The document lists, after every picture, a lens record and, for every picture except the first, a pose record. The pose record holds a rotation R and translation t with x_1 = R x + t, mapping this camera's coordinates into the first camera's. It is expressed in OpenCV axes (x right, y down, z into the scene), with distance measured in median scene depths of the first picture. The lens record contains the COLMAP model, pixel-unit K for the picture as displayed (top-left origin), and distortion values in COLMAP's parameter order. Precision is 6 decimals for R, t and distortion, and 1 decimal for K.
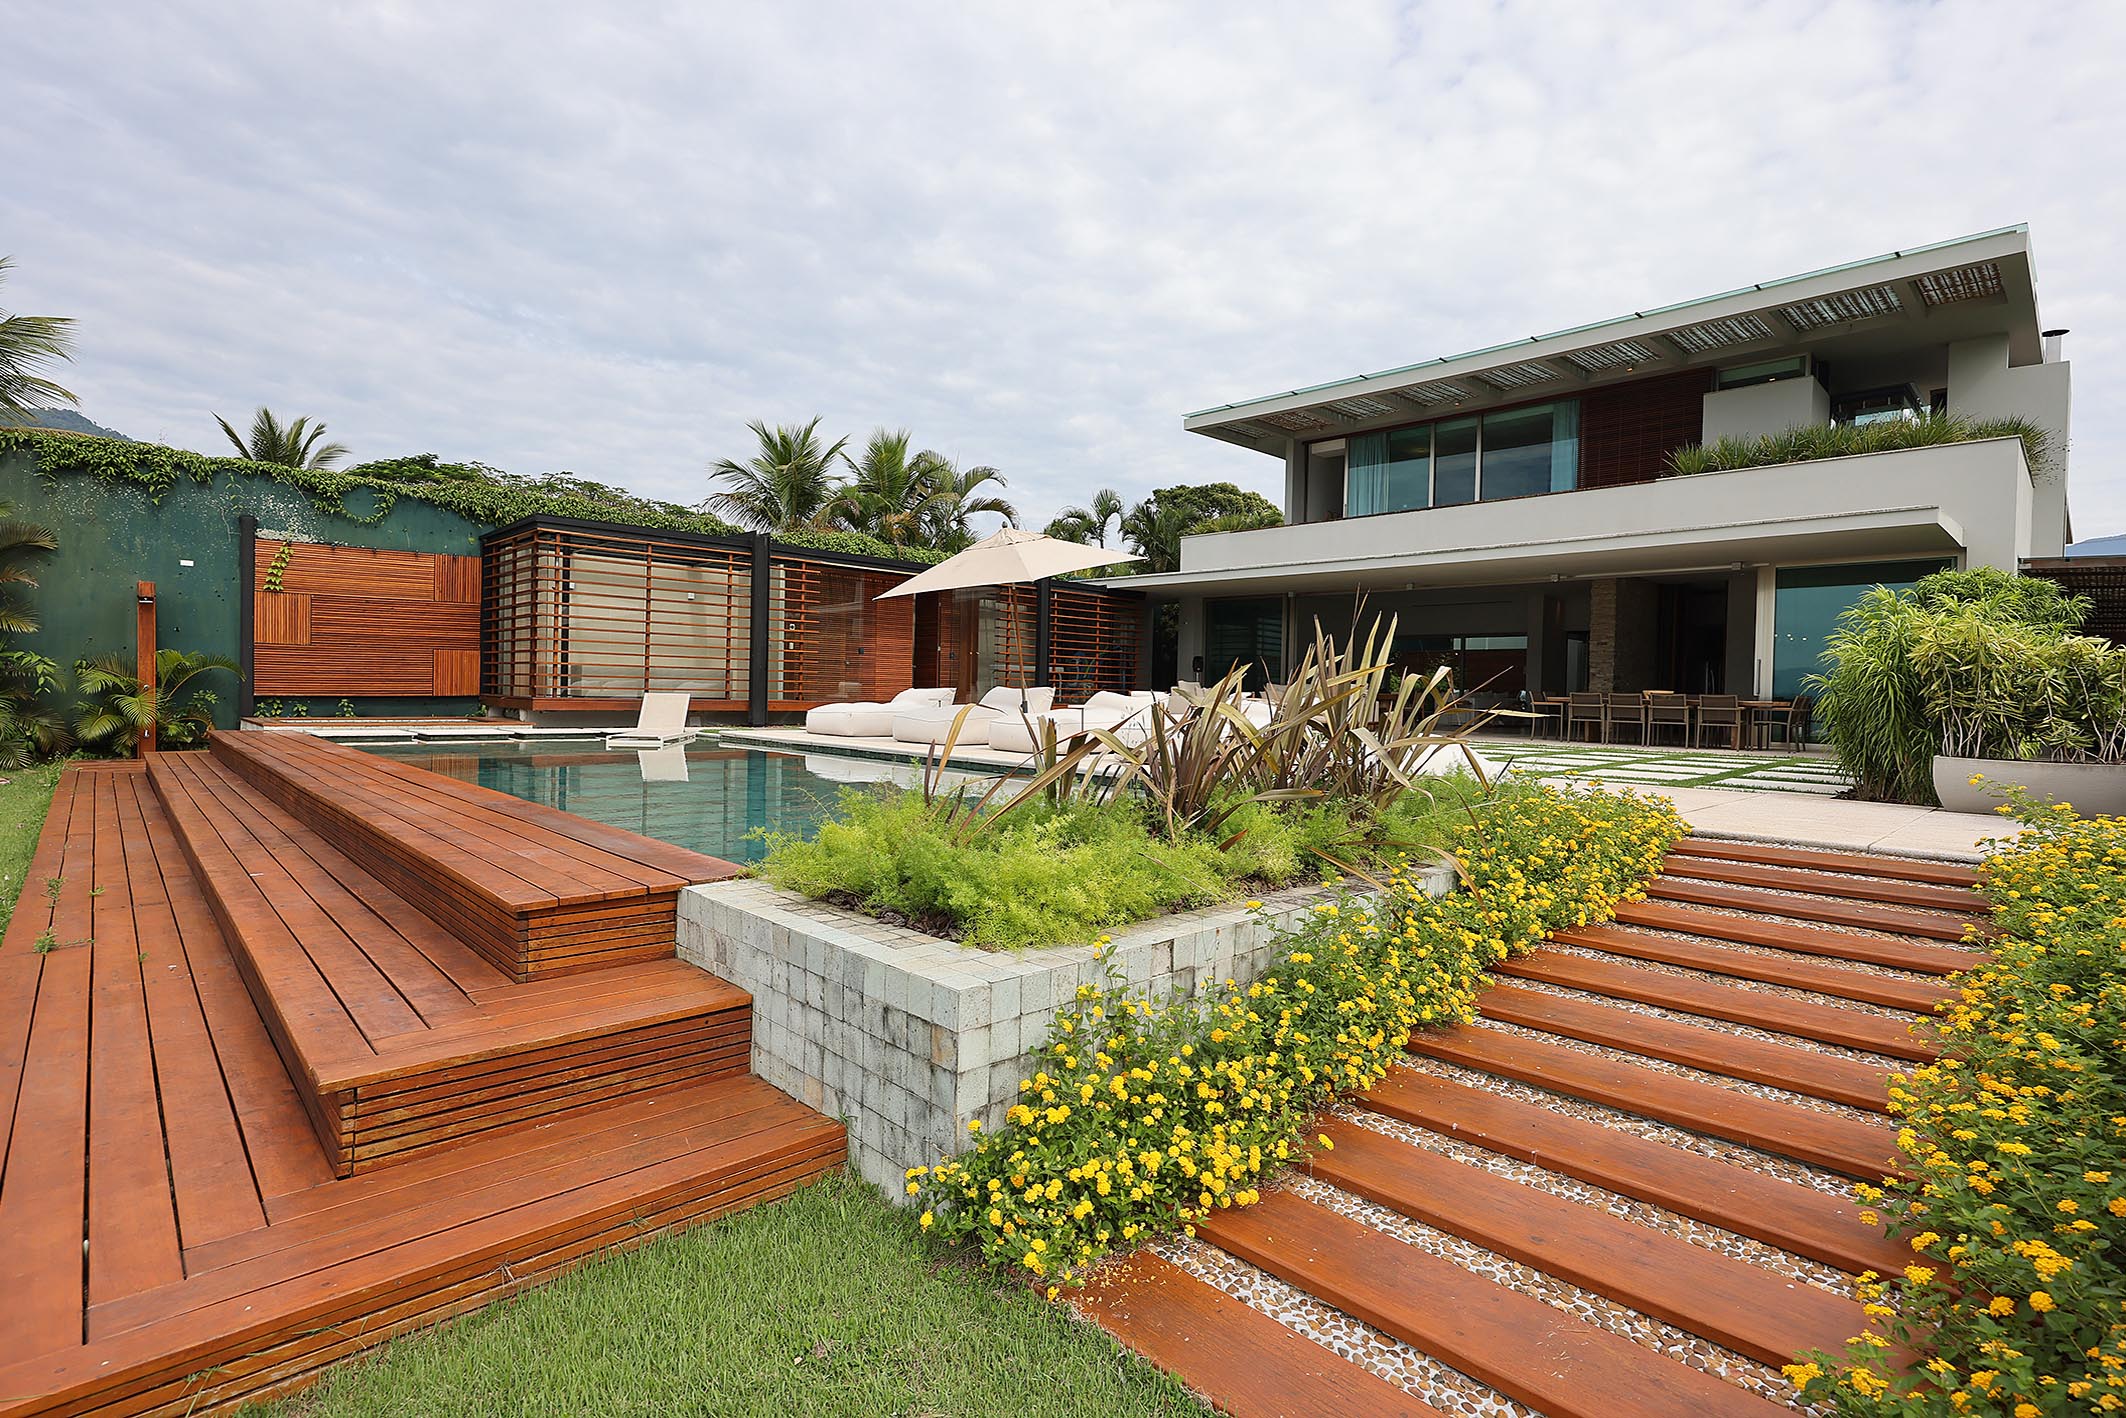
lens RADIAL K [[999.0, 0, 1061.7], [0, 999.0, 705.0], [0, 0, 1]] dist [-0.016552, 0.000233]
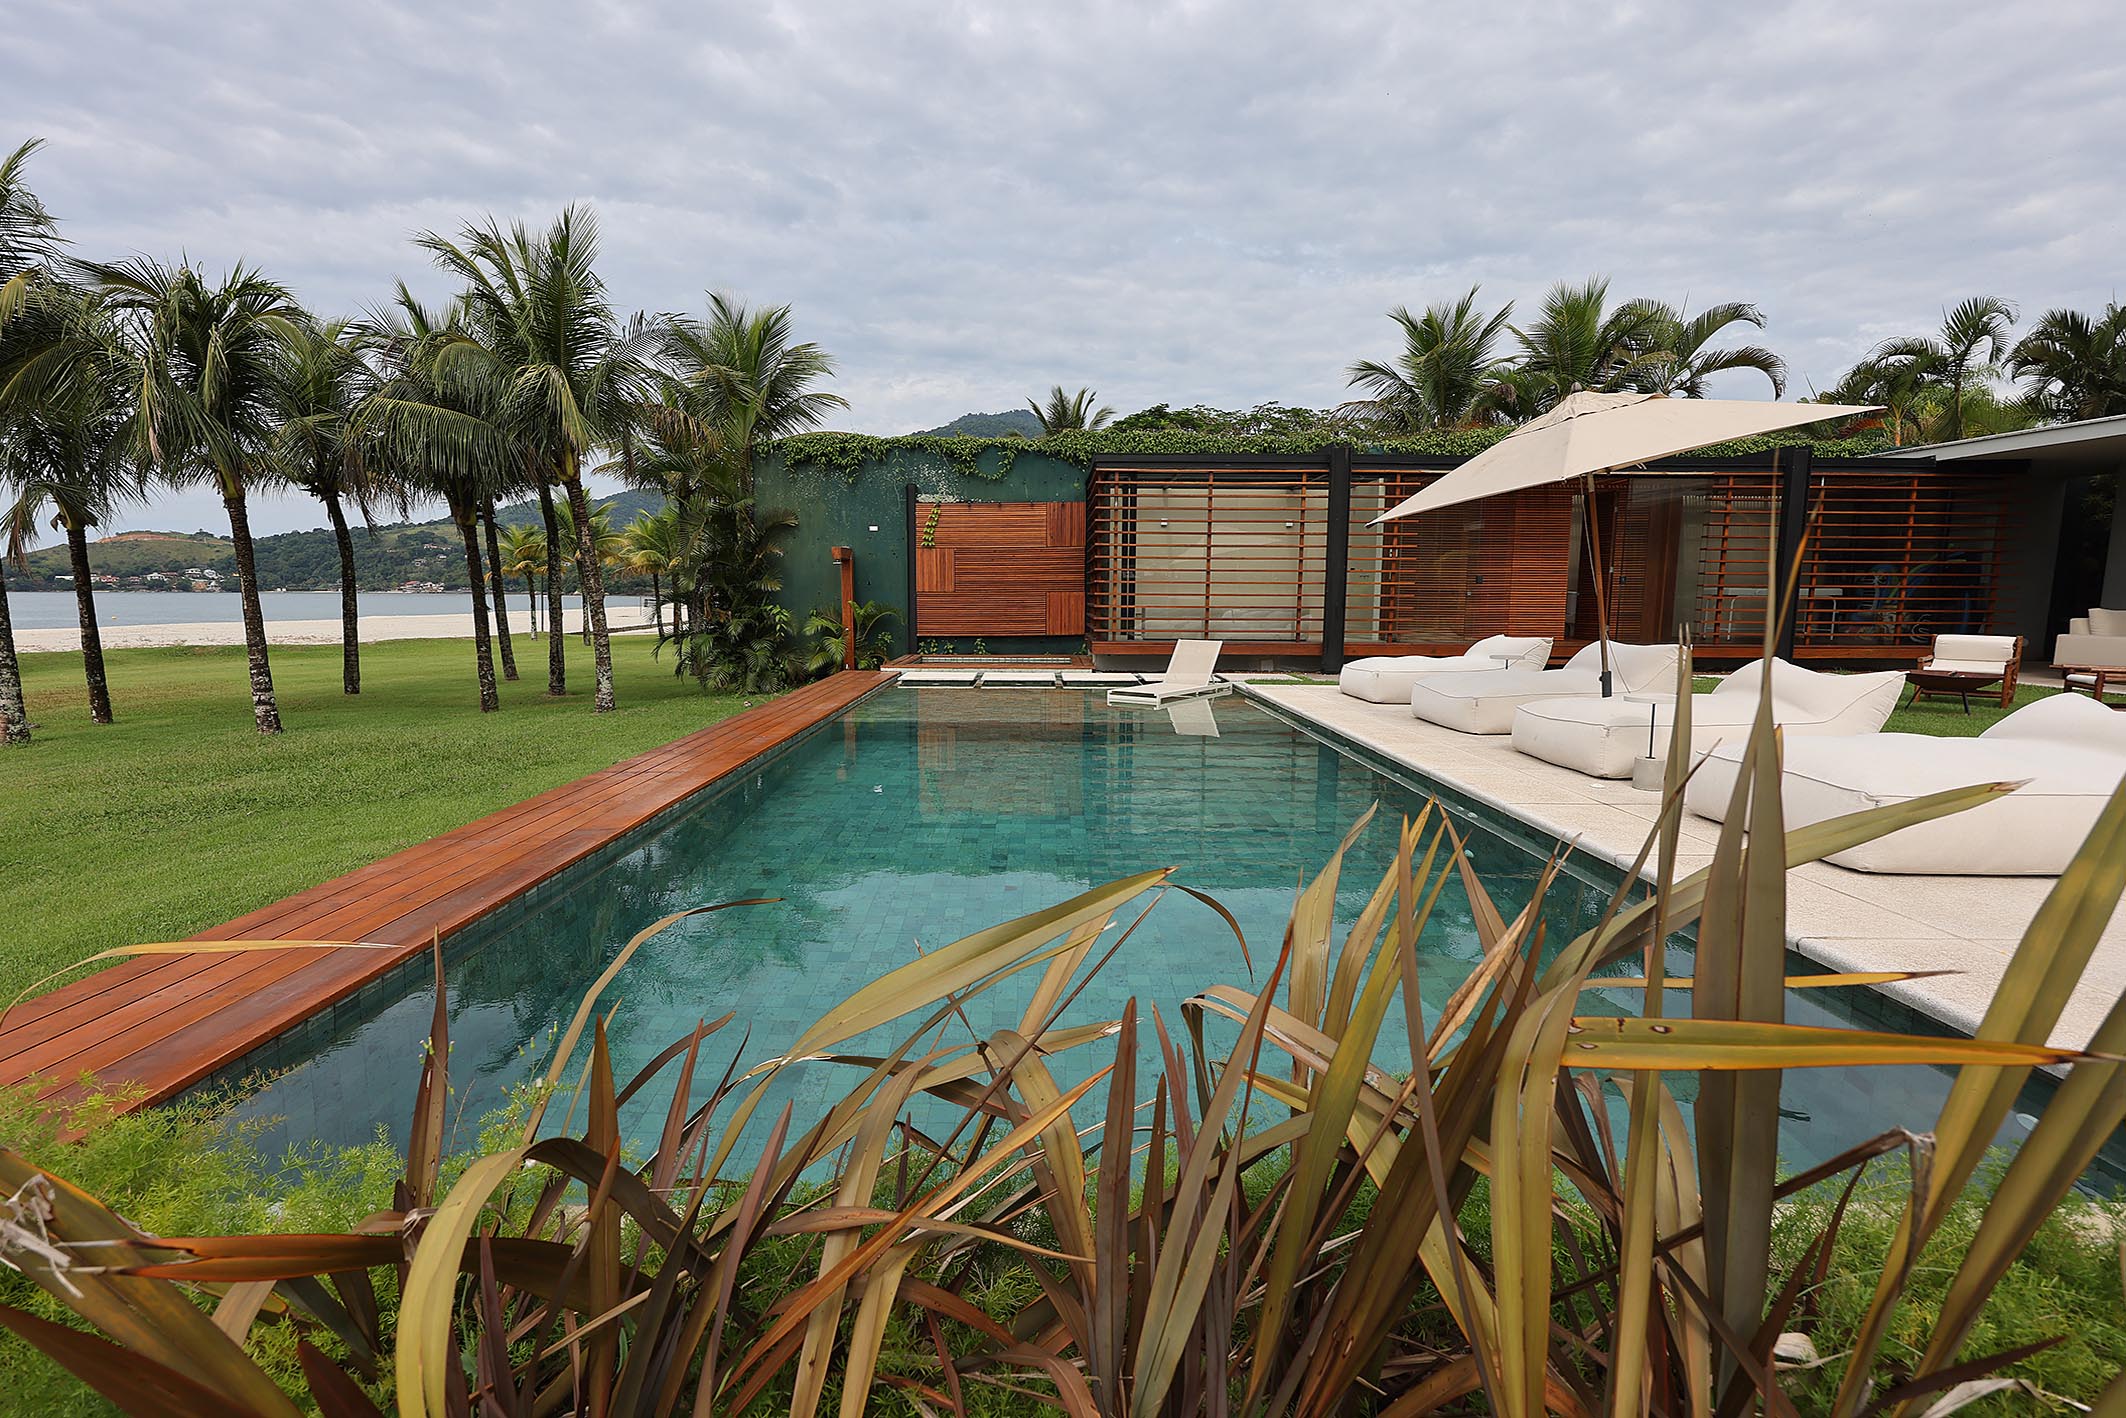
lens RADIAL K [[960.8, 0, 1054.6], [0, 960.8, 720.1], [0, 0, 1]] dist [-0.004789, -0.001278]
pose [[0.715834, 0.073036, -0.694441, 0.066866], [0.001977, 0.994299, 0.106611, -0.017403], [0.698268, -0.077689, 0.711608, 0.148619]]
